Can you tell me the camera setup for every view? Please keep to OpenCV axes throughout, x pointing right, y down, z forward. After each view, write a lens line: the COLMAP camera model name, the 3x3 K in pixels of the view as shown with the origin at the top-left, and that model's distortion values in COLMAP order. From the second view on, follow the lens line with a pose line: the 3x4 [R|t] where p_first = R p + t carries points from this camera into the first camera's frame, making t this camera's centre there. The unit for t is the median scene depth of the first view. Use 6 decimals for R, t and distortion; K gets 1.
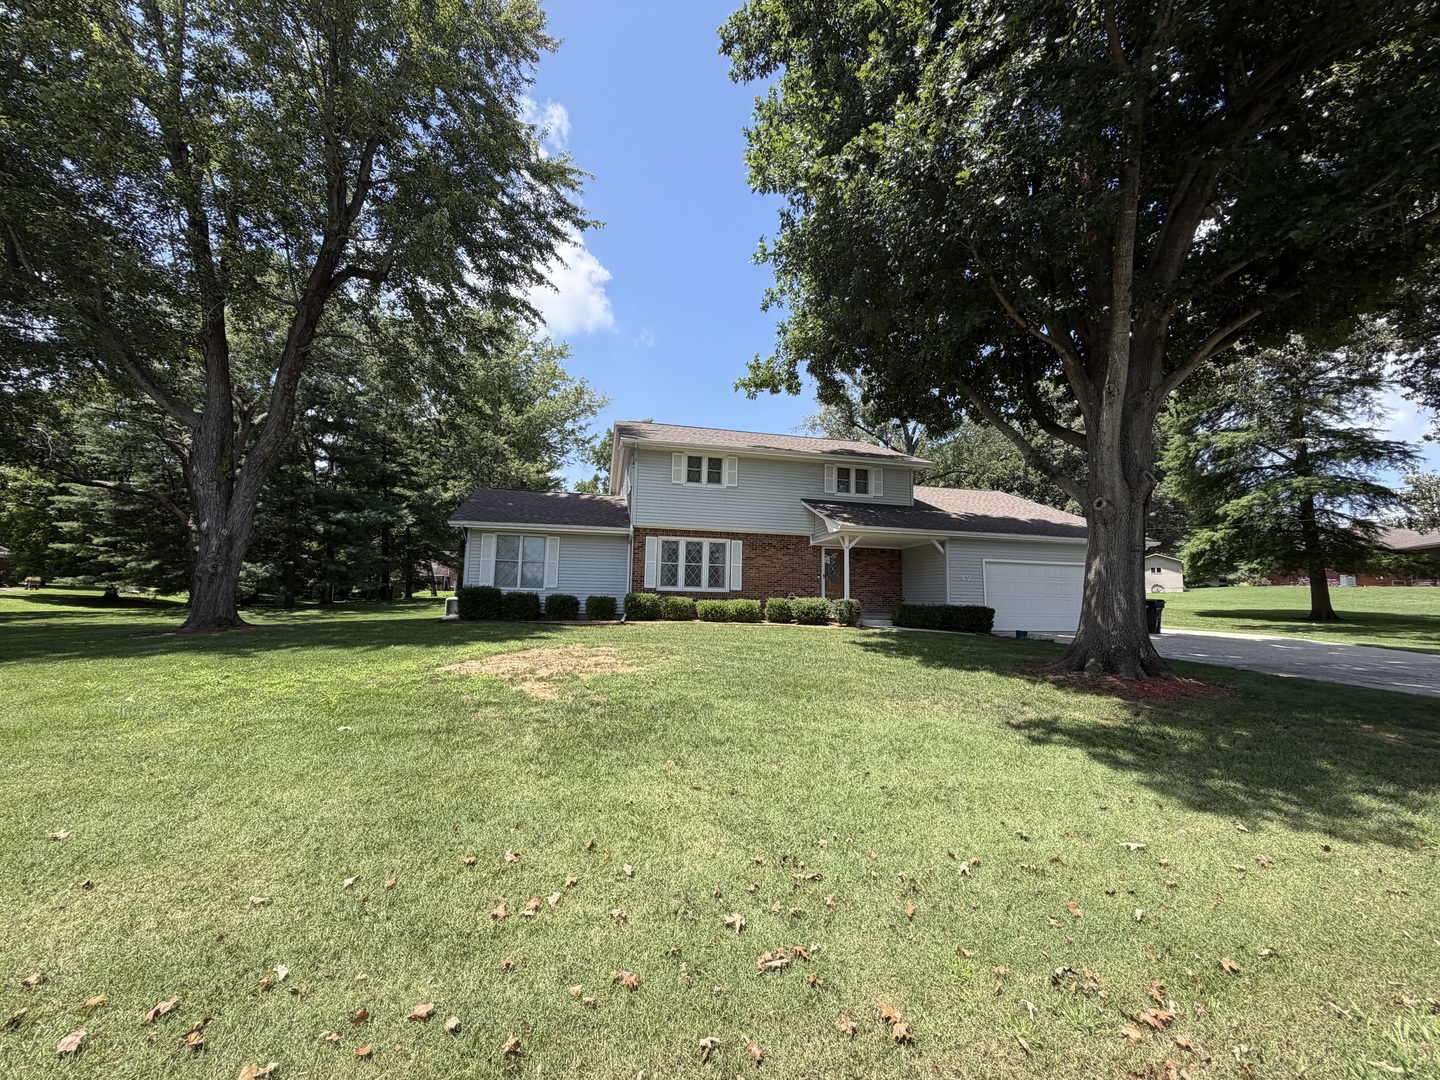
lens RADIAL K [[575.8, 0, 717.7], [0, 575.8, 544.5], [0, 0, 1]] dist [0.002950, 0.000811]
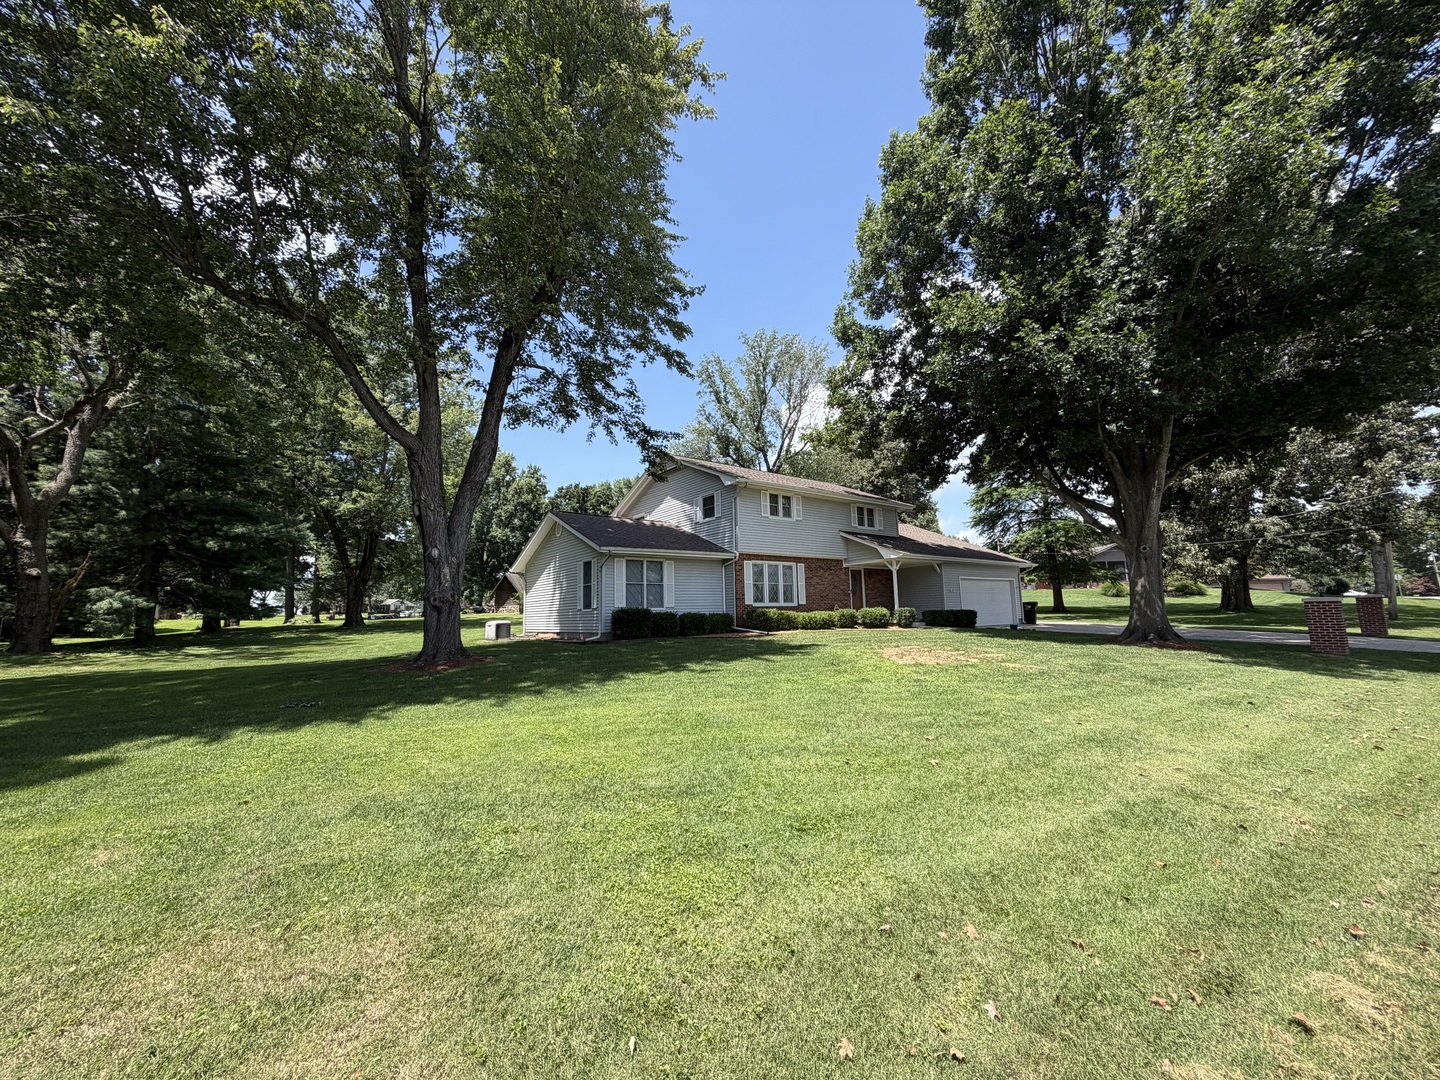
lens RADIAL K [[575.8, 0, 720.5], [0, 575.8, 536.7], [0, 0, 1]] dist [0.002950, 0.000811]
pose [[0.911436, 0.016310, 0.411118, -0.637684], [-0.000899, 0.999291, -0.037650, -0.018311], [-0.411440, 0.033946, 0.910804, -0.050831]]
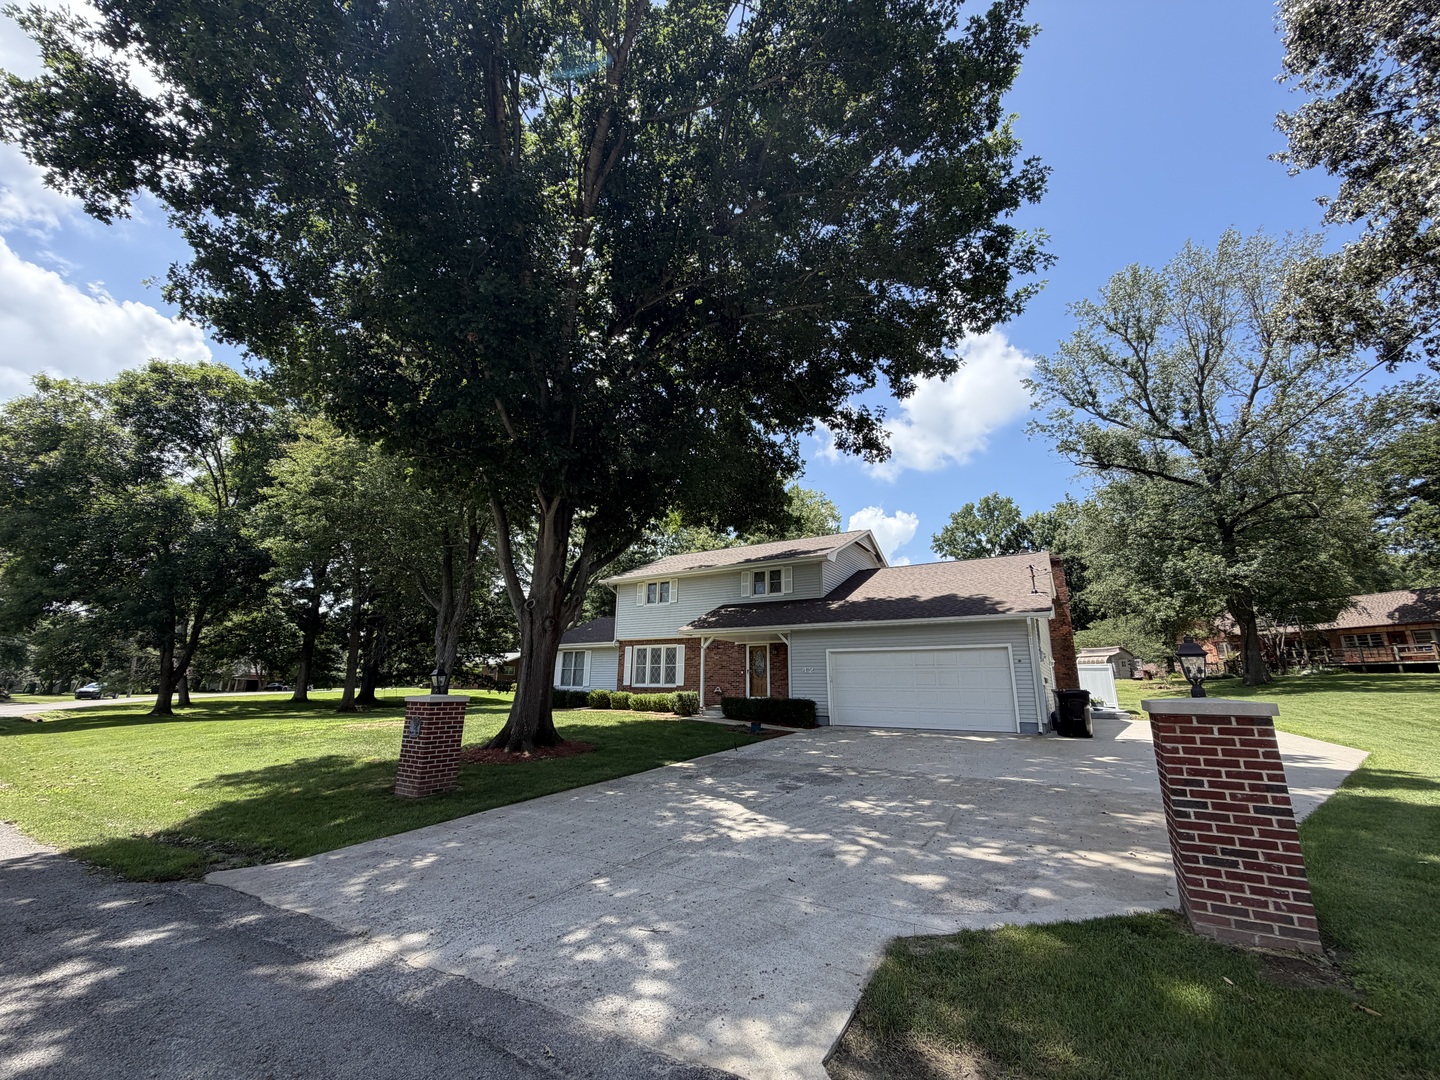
lens RADIAL K [[575.8, 0, 719.7], [0, 575.8, 539.4], [0, 0, 1]] dist [0.002950, 0.000811]
pose [[0.704376, -0.189421, -0.684087, 1.004262], [0.070232, 0.977605, -0.198381, 0.023738], [0.706344, 0.091690, 0.701905, 0.163721]]
